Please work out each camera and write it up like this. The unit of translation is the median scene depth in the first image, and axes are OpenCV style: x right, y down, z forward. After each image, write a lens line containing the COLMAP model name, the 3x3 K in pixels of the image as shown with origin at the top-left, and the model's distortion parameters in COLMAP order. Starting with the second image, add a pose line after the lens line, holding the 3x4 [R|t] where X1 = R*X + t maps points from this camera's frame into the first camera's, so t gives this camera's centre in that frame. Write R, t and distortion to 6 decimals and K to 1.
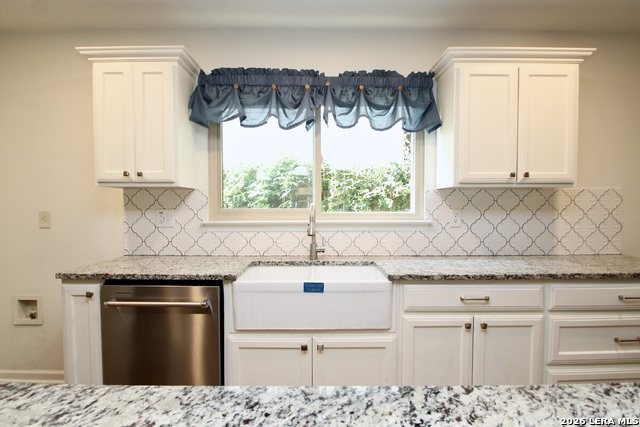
lens RADIAL K [[342.2, 0, 318.1], [0, 342.2, 216.2], [0, 0, 1]] dist [-0.010144, -0.001708]
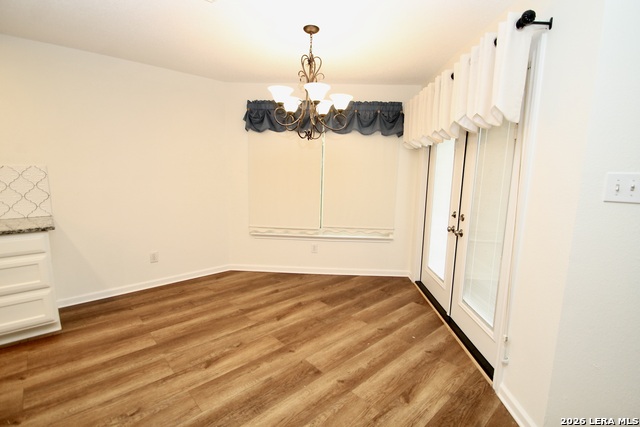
lens RADIAL K [[302.2, 0, 318.0], [0, 302.2, 218.0], [0, 0, 1]] dist [0.003407, -0.009565]
pose [[0.736824, -0.084675, 0.670761, 0.930235], [-0.000860, 0.992008, 0.126172, -0.030680], [-0.676084, -0.093544, 0.730862, -0.602610]]
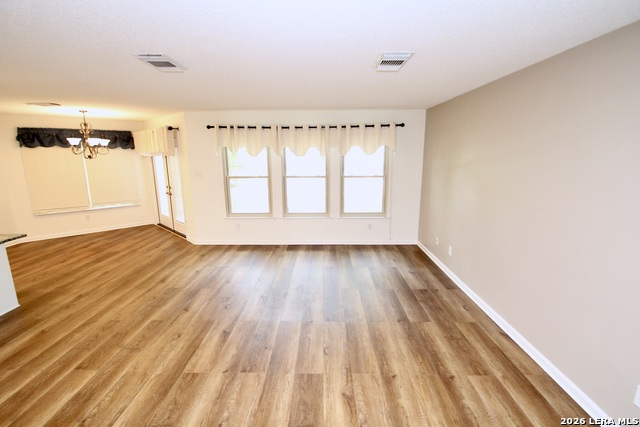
lens RADIAL K [[302.2, 0, 320.3], [0, 302.2, 215.9], [0, 0, 1]] dist [0.003407, -0.009565]
pose [[0.014213, -0.199969, 0.979699, -0.752265], [0.039344, 0.979151, 0.199286, -0.135916], [-0.999125, 0.035713, 0.021784, -1.624780]]
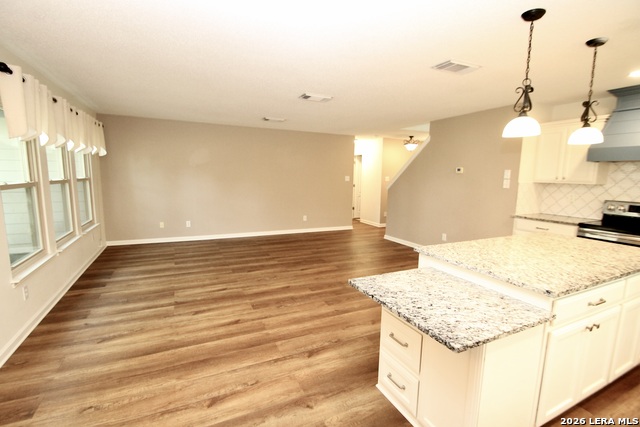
lens RADIAL K [[302.2, 0, 316.8], [0, 302.2, 217.4], [0, 0, 1]] dist [0.003407, -0.009565]
pose [[-0.906464, 0.043569, -0.420030, 1.167144], [-0.033185, 0.984238, 0.173710, -0.099644], [0.420977, 0.171401, -0.890730, 0.619764]]
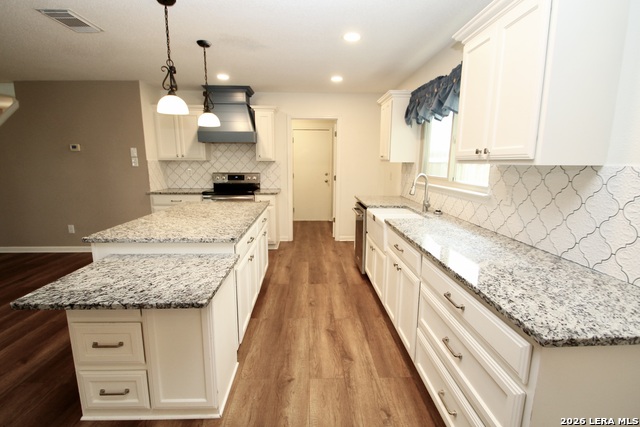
lens RADIAL K [[309.6, 0, 320.3], [0, 309.6, 216.9], [0, 0, 1]] dist [-0.004394, -0.003946]
pose [[0.032582, 0.177802, -0.983527, 1.289862], [-0.041512, 0.983441, 0.176411, -0.068651], [0.998607, 0.035081, 0.039423, 0.487258]]
